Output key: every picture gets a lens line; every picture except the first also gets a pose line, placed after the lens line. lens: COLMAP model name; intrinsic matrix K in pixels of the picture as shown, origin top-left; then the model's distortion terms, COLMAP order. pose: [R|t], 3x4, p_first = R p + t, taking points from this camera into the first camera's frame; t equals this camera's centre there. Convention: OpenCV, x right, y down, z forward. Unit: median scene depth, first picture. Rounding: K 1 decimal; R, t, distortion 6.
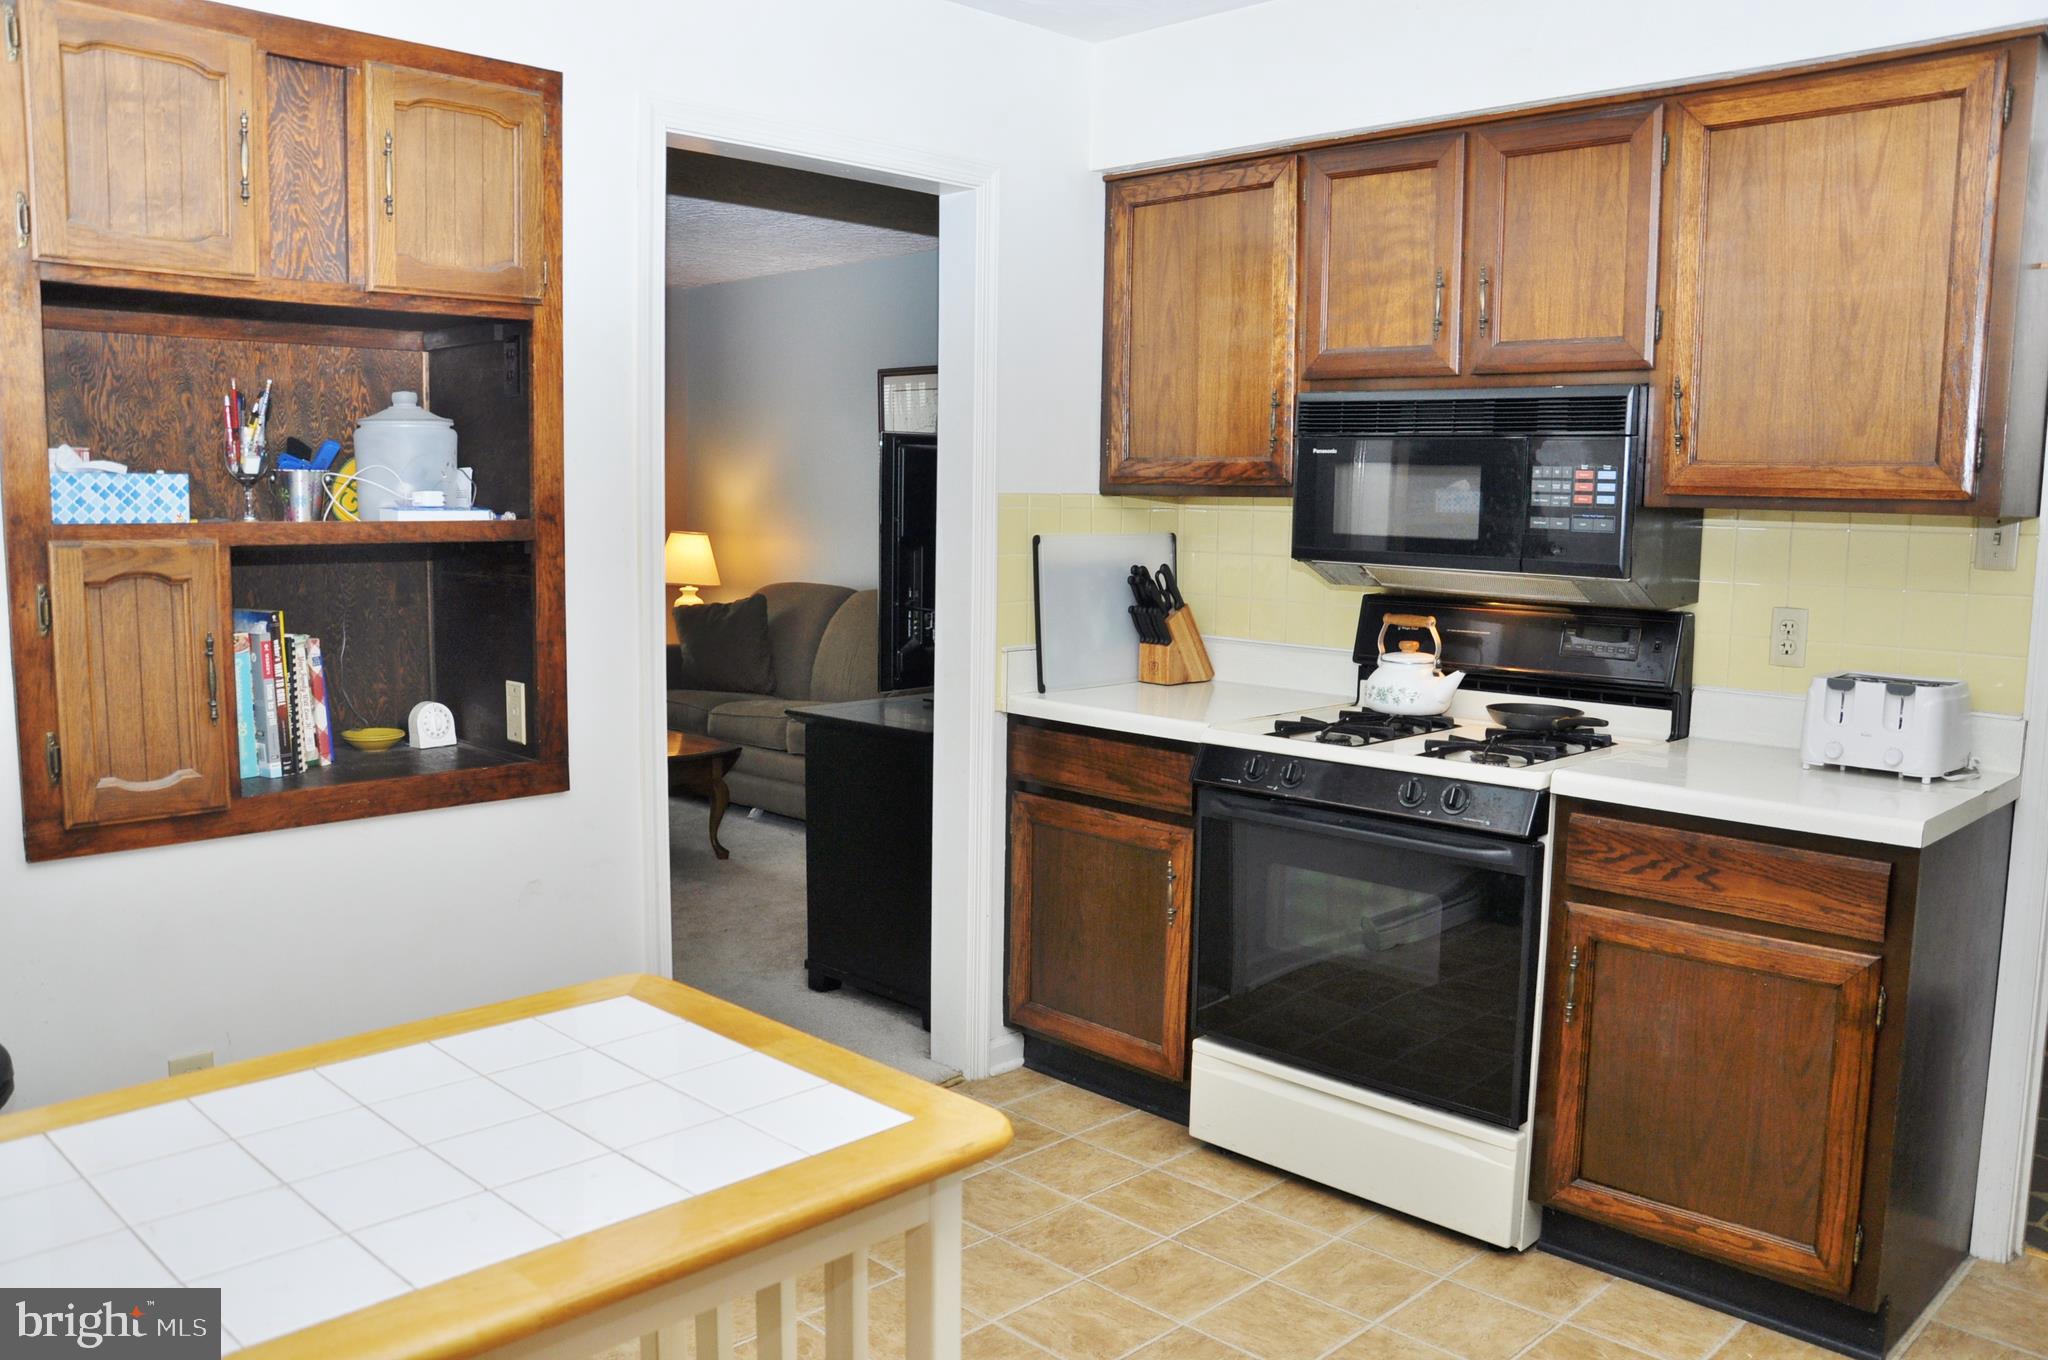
lens RADIAL K [[1591.7, 0, 1026.7], [0, 1591.7, 697.1], [0, 0, 1]] dist [-0.165871, 0.128554]
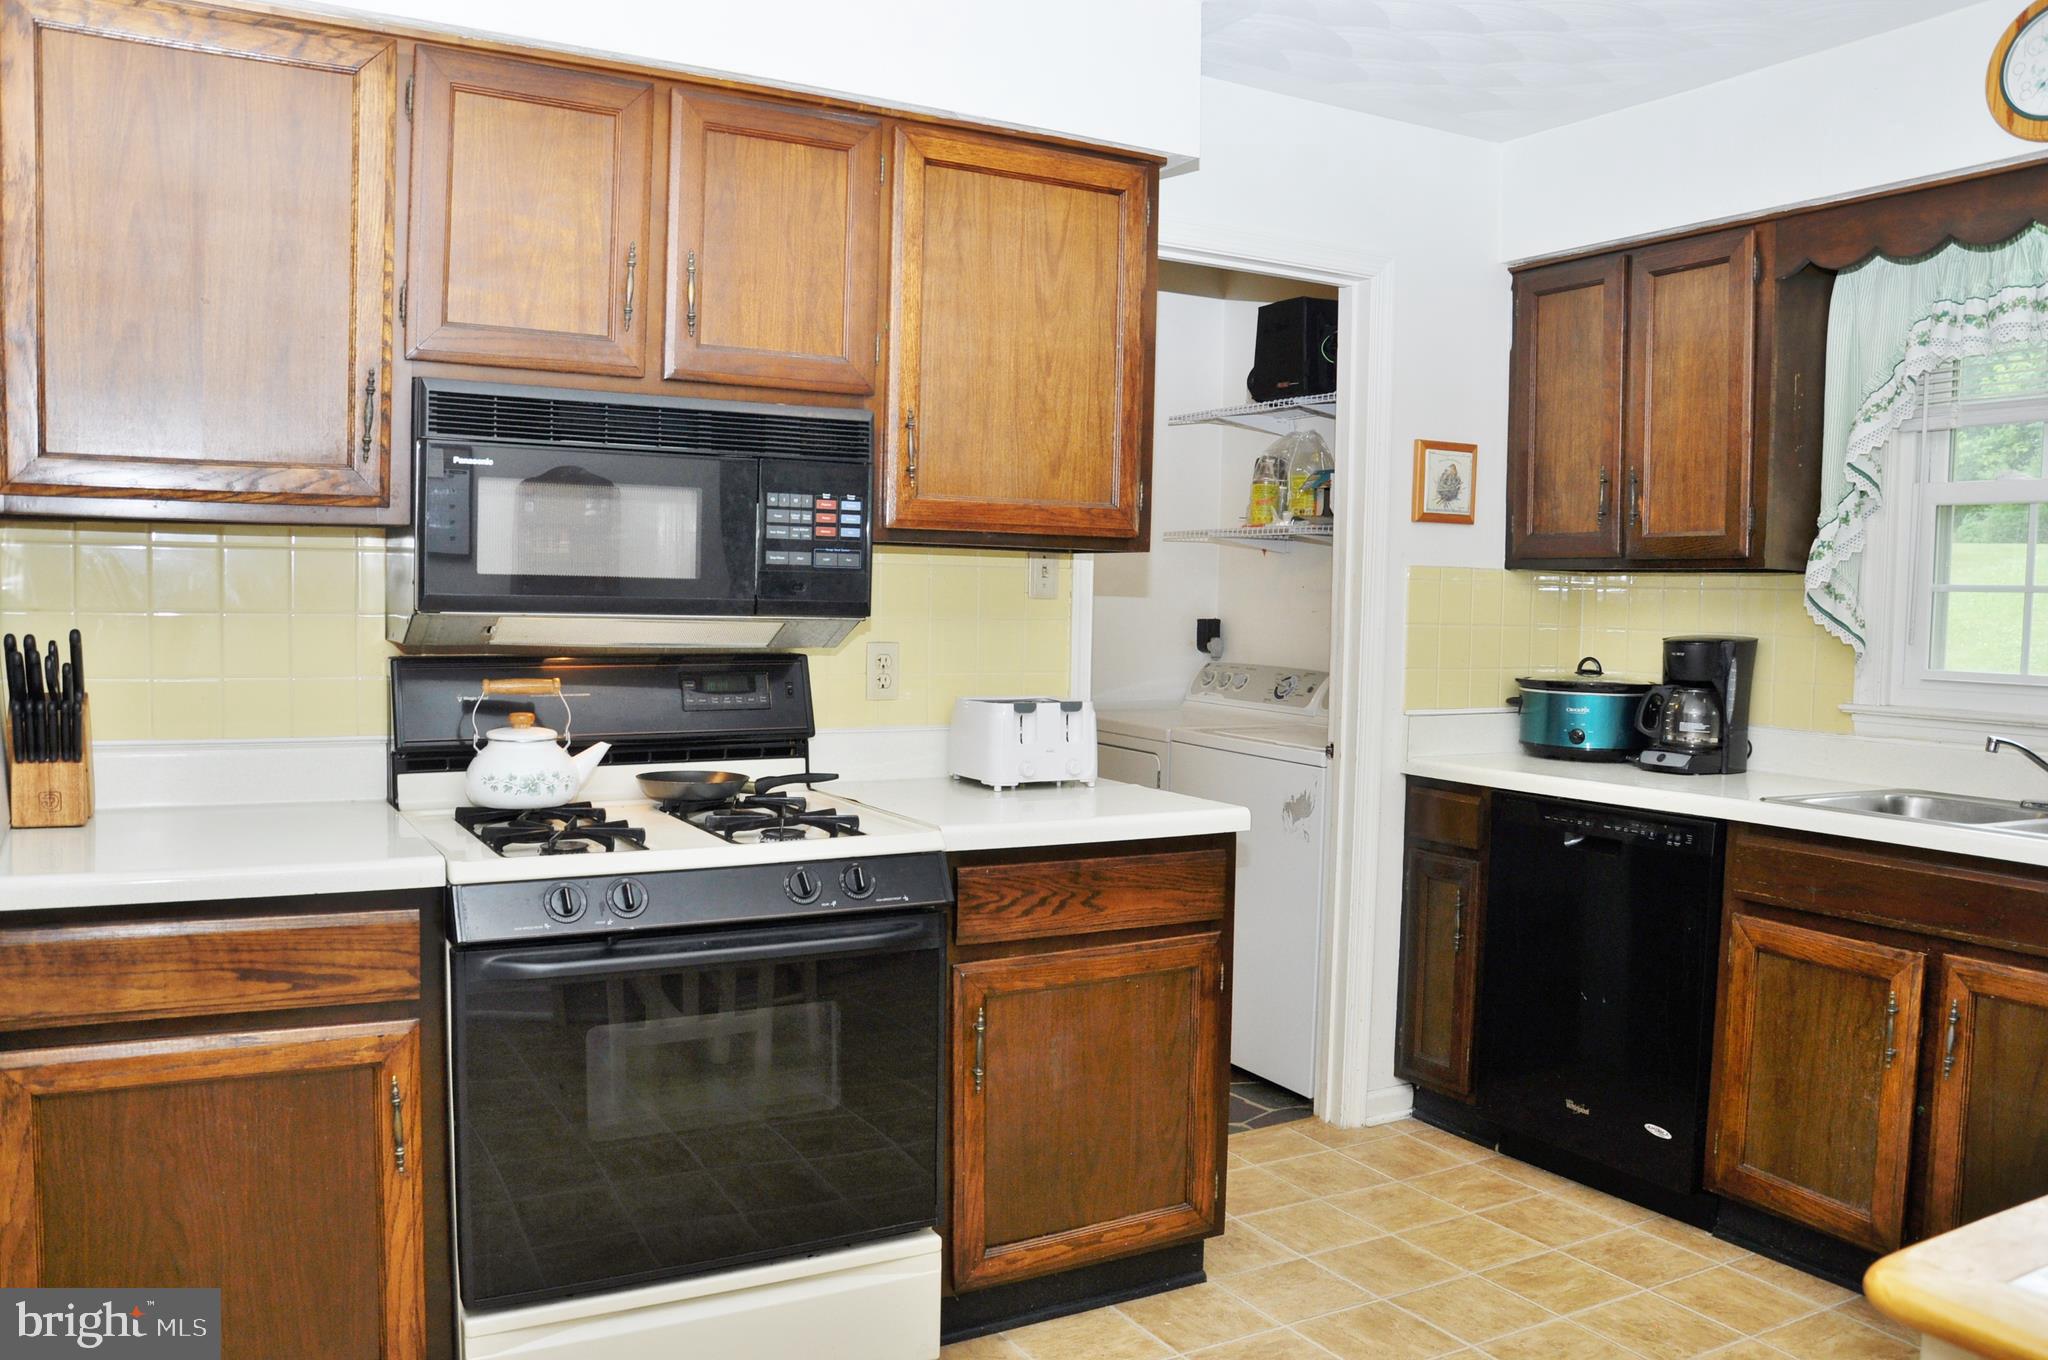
lens RADIAL K [[1591.7, 0, 1026.7], [0, 1591.7, 697.1], [0, 0, 1]] dist [-0.165871, 0.128554]
pose [[0.272133, -0.070568, 0.959669, -0.549488], [0.104183, 0.993605, 0.043520, -0.065394], [-0.956603, 0.088138, 0.277745, 0.704224]]
